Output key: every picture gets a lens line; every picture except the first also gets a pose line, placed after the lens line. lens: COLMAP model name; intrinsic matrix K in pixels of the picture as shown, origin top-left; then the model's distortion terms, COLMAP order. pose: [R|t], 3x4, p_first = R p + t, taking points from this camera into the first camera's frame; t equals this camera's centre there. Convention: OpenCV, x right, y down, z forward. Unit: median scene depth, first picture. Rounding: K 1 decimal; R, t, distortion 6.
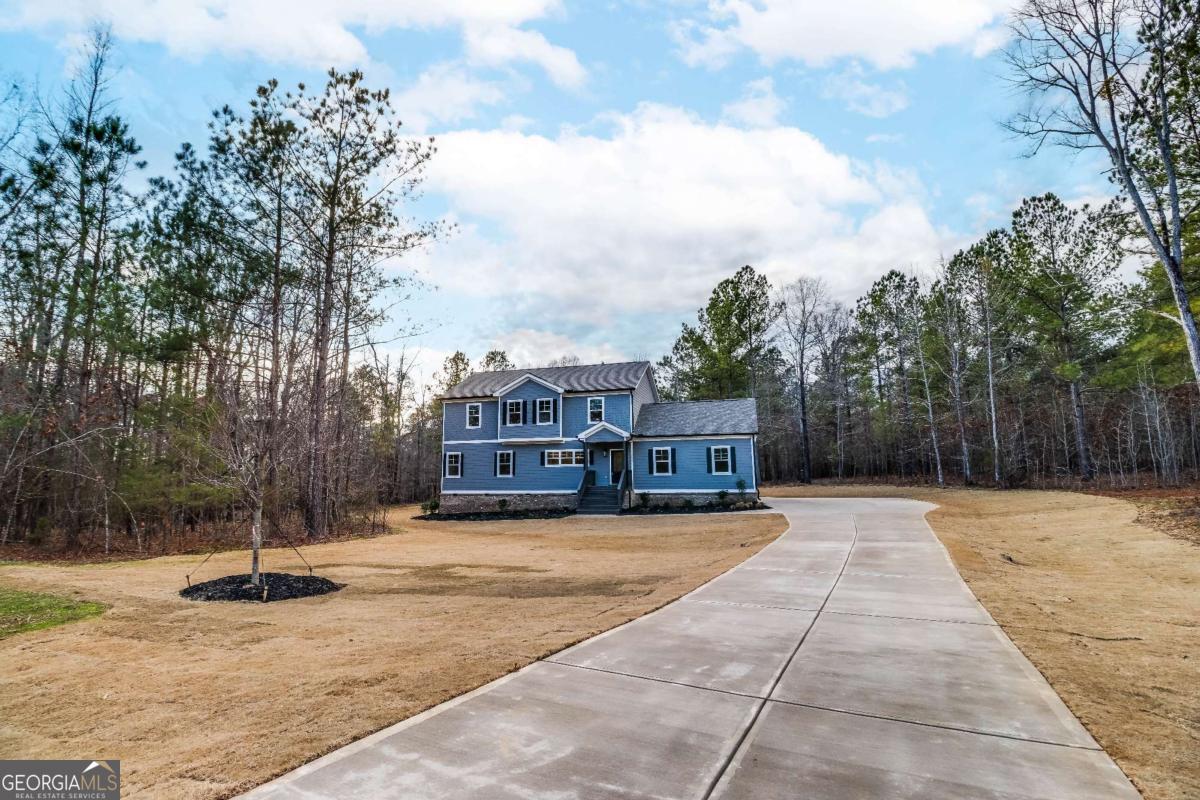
lens RADIAL K [[554.0, 0, 599.0], [0, 554.0, 389.6], [0, 0, 1]] dist [-0.001391, -0.010428]
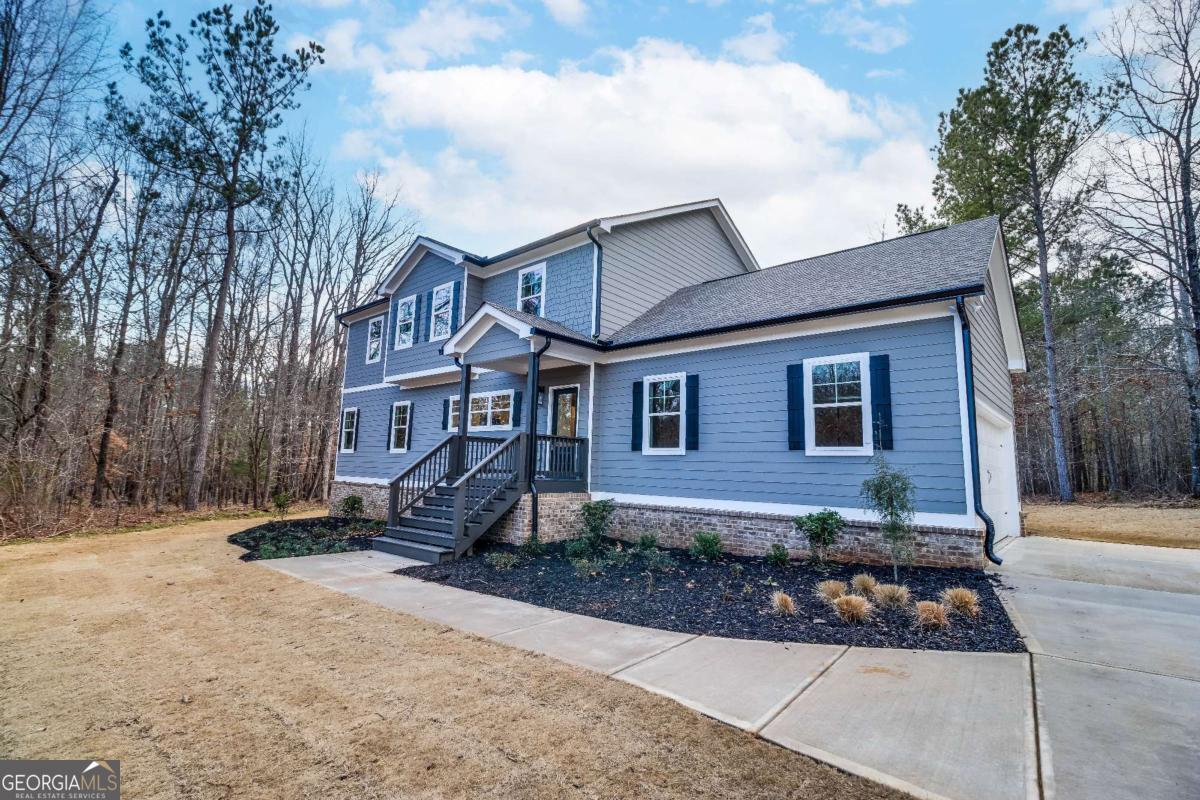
lens RADIAL K [[554.0, 0, 599.0], [0, 554.0, 389.6], [0, 0, 1]] dist [-0.001391, -0.010428]
pose [[0.894598, -0.027825, -0.446005, 0.231990], [0.031567, 0.999501, 0.000961, 0.111545], [0.445755, -0.014939, 0.895030, 0.665674]]
